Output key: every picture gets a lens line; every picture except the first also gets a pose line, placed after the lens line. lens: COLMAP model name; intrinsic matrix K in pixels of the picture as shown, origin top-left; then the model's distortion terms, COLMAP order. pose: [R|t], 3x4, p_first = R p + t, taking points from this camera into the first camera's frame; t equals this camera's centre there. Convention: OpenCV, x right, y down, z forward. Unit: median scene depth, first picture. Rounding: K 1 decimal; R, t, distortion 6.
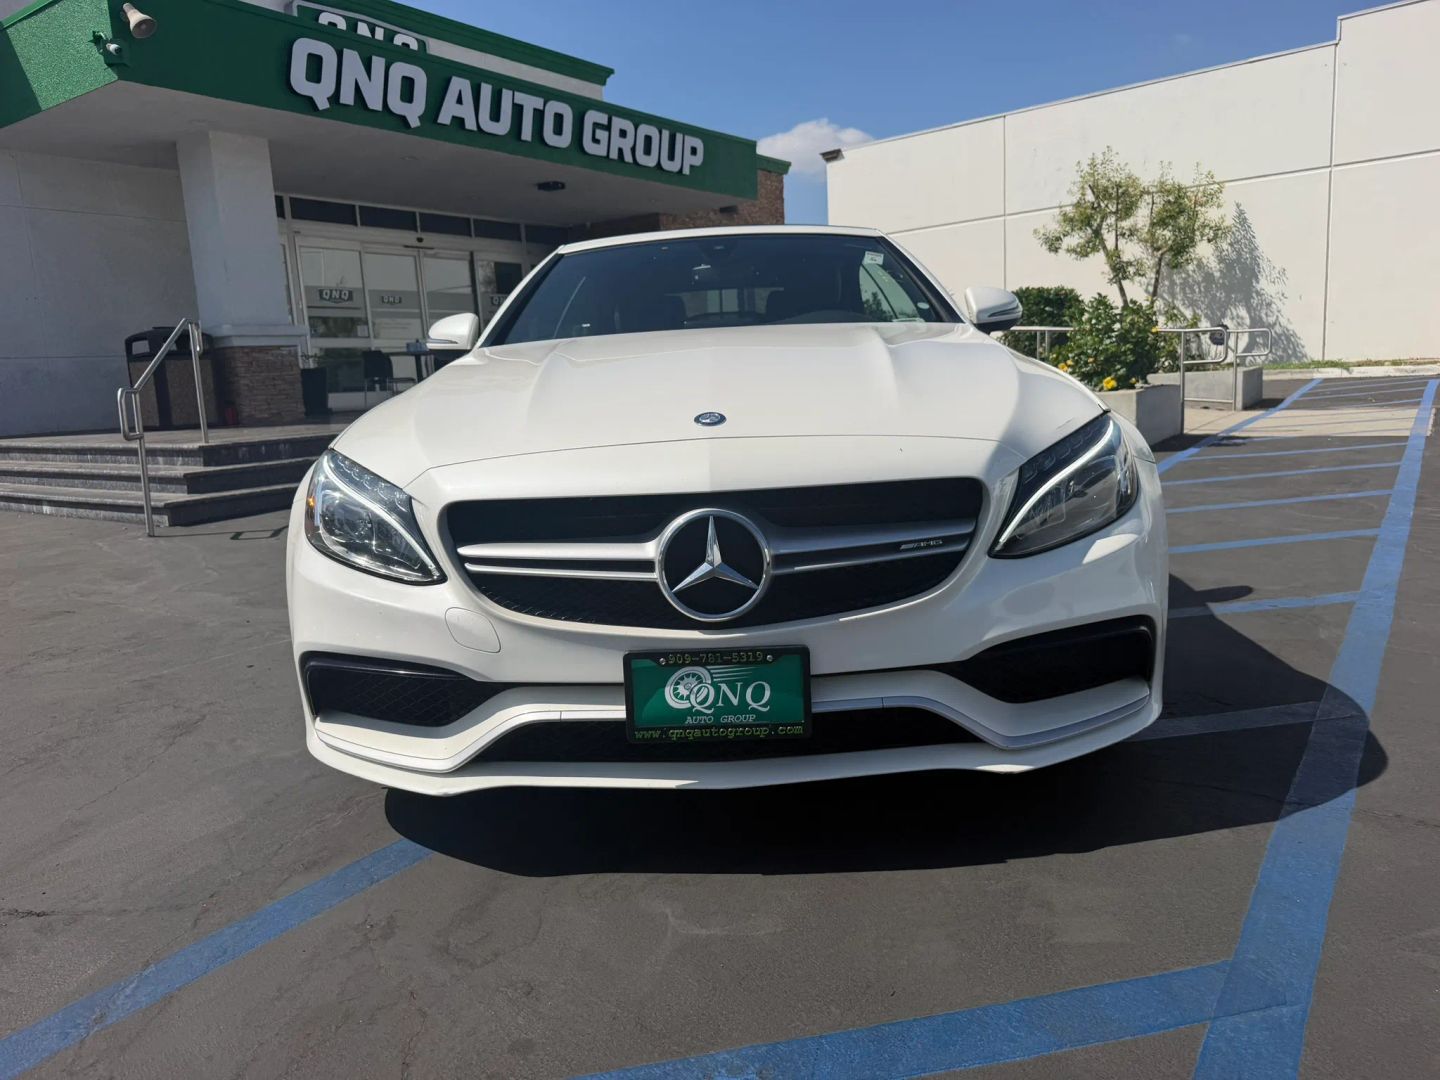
lens RADIAL K [[1097.1, 0, 715.2], [0, 1097.1, 503.4], [0, 0, 1]] dist [0.000505, -0.004580]
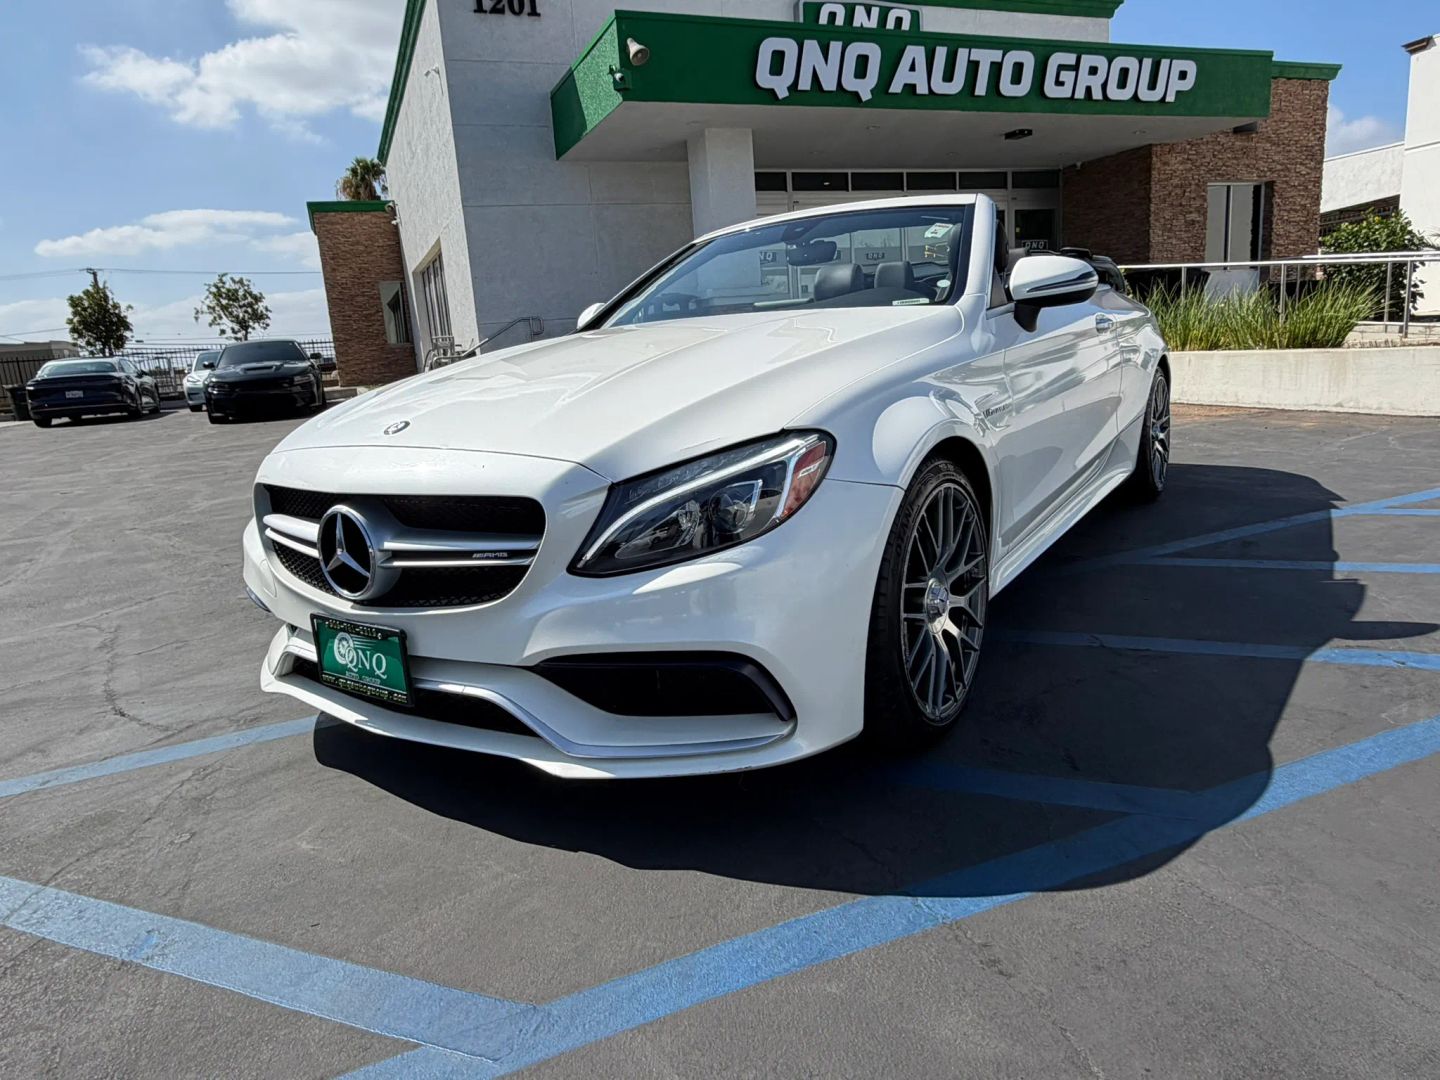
lens RADIAL K [[942.8, 0, 716.0], [0, 942.8, 522.8], [0, 0, 1]] dist [0.003249, 0.002713]
pose [[0.834185, 0.095867, -0.543088, 0.162467], [-0.035391, 0.992051, 0.120758, -0.021154], [0.550348, -0.081514, 0.830947, 0.065580]]
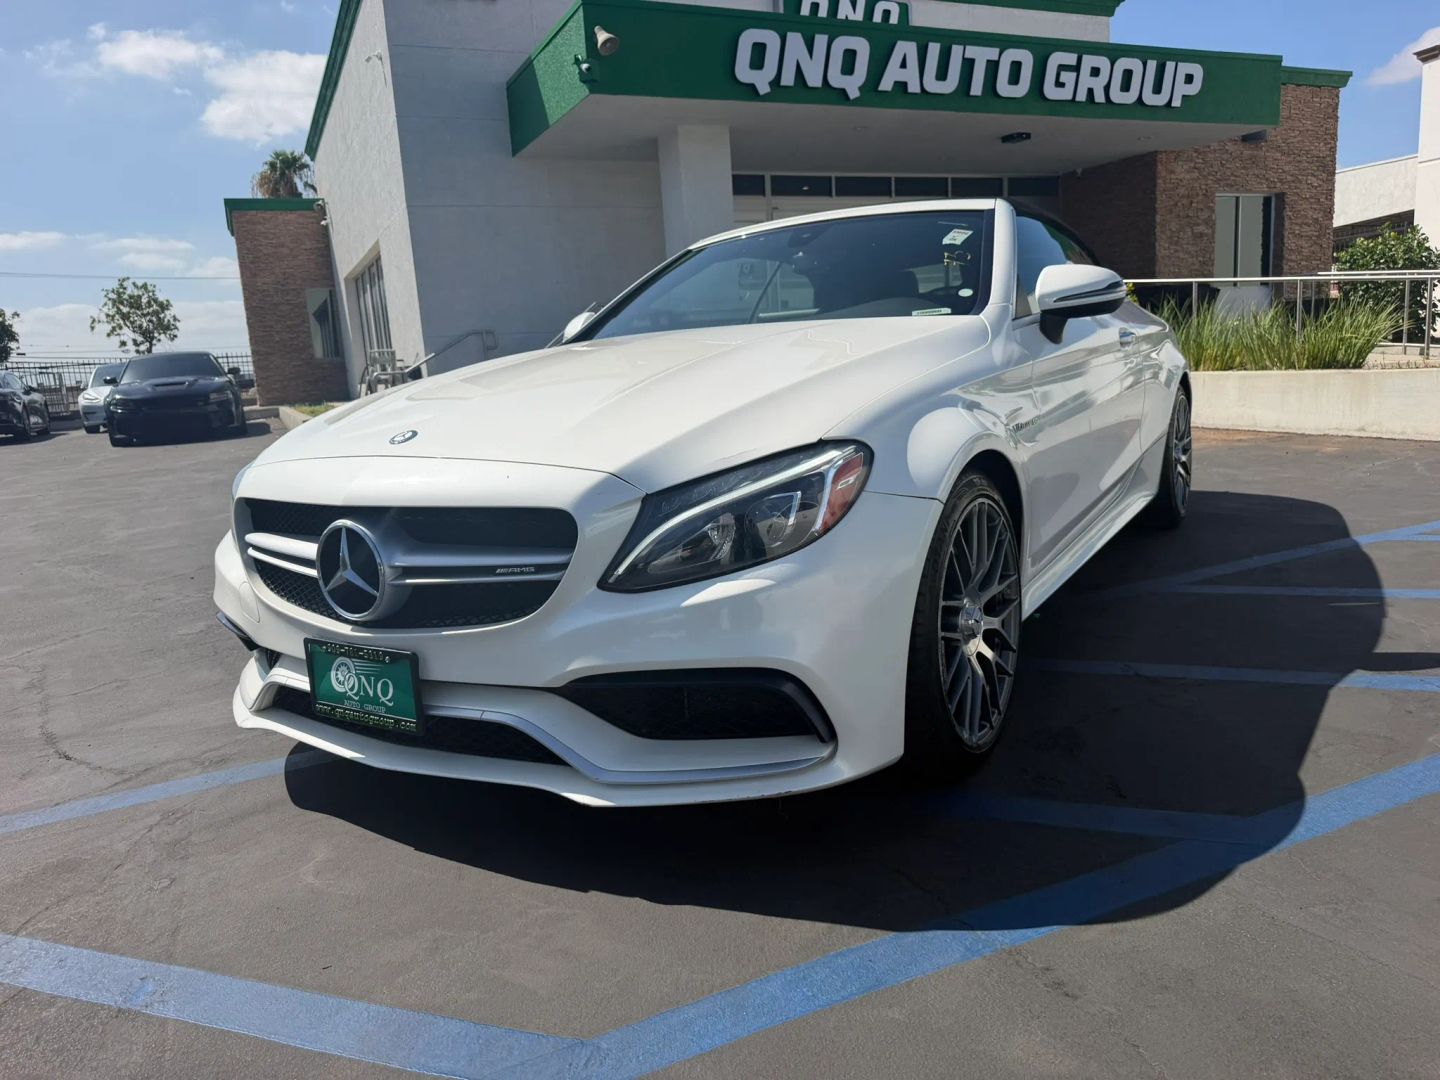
lens RADIAL K [[1054.1, 0, 724.5], [0, 1054.1, 535.2], [0, 0, 1]] dist [0.006096, -0.007976]
pose [[0.858419, 0.082467, -0.506276, 0.157346], [-0.040478, 0.994804, 0.093412, -0.017451], [0.511349, -0.059693, 0.857297, 0.049193]]
